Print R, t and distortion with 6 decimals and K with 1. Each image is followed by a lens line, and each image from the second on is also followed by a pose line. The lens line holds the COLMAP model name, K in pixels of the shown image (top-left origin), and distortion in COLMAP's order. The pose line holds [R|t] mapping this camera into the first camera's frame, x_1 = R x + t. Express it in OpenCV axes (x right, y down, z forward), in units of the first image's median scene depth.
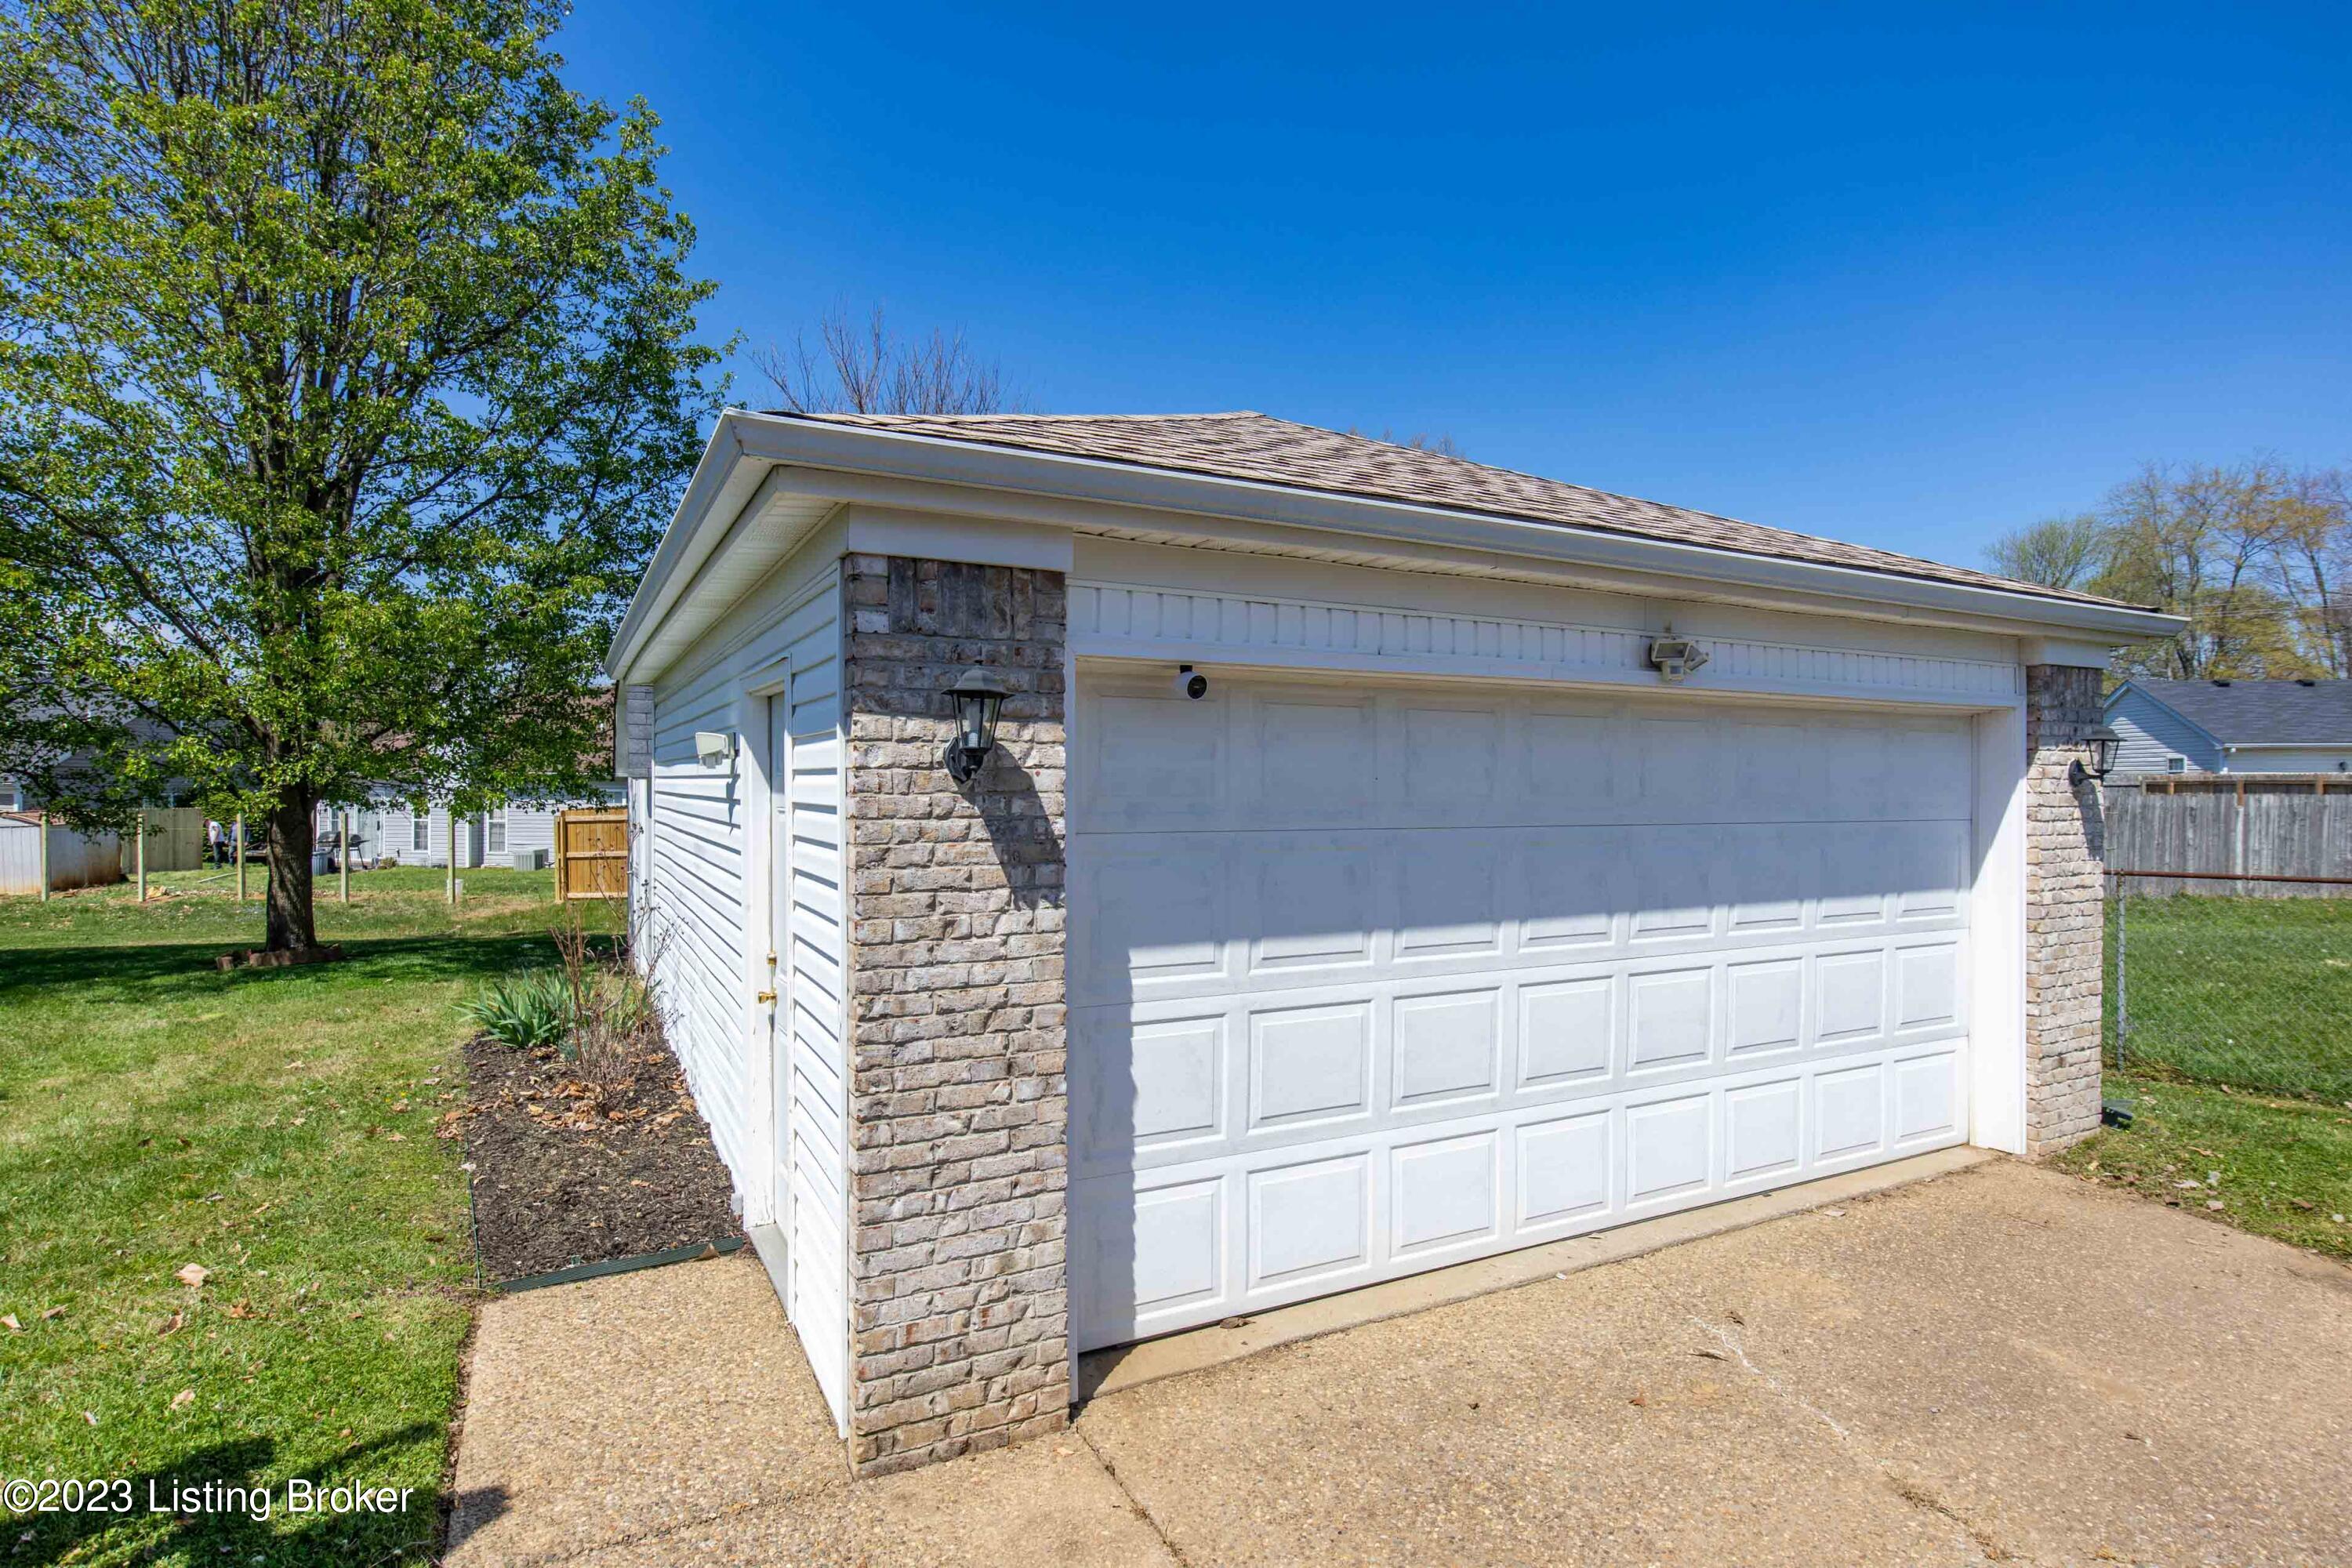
lens RADIAL K [[1169.4, 0, 1165.0], [0, 1169.4, 794.5], [0, 0, 1]] dist [-0.001255, -0.000768]
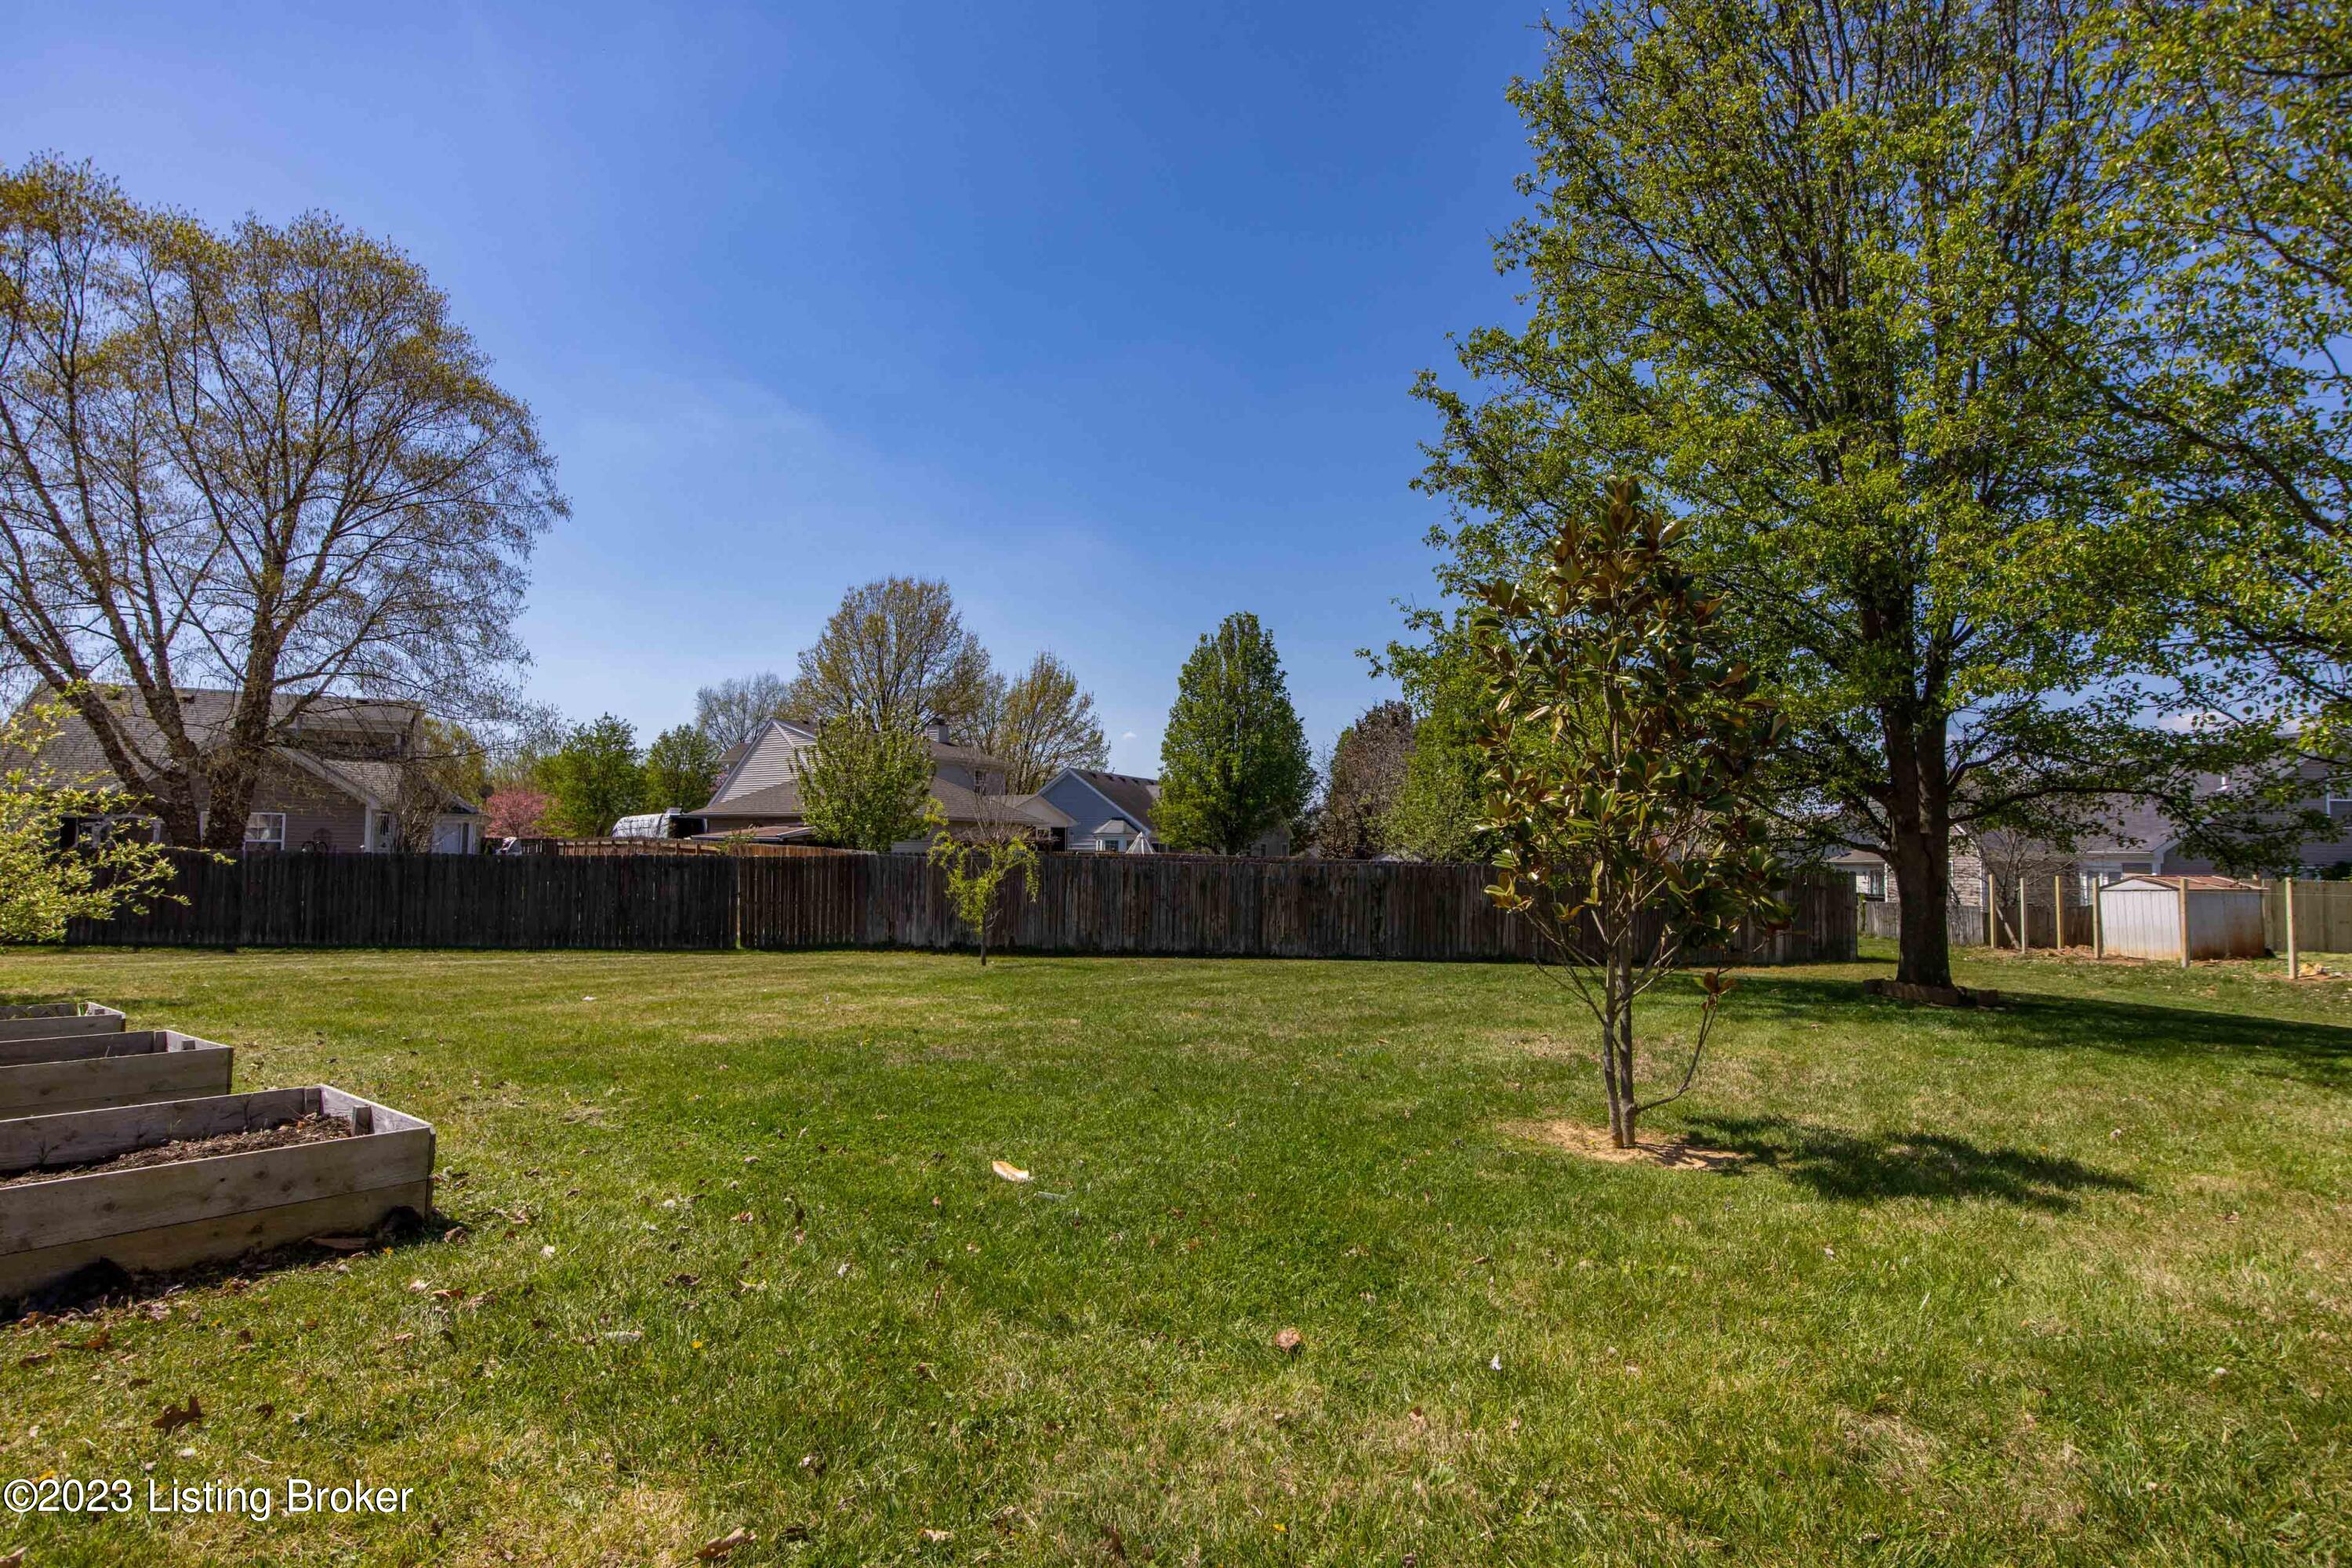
lens RADIAL K [[1169.4, 0, 1165.4], [0, 1169.4, 795.9], [0, 0, 1]] dist [-0.001255, -0.000768]
pose [[0.091237, -0.054301, -0.994348, -0.102073], [-0.018982, 0.998236, -0.056256, 0.023709], [0.995648, 0.024008, 0.090045, 0.104690]]
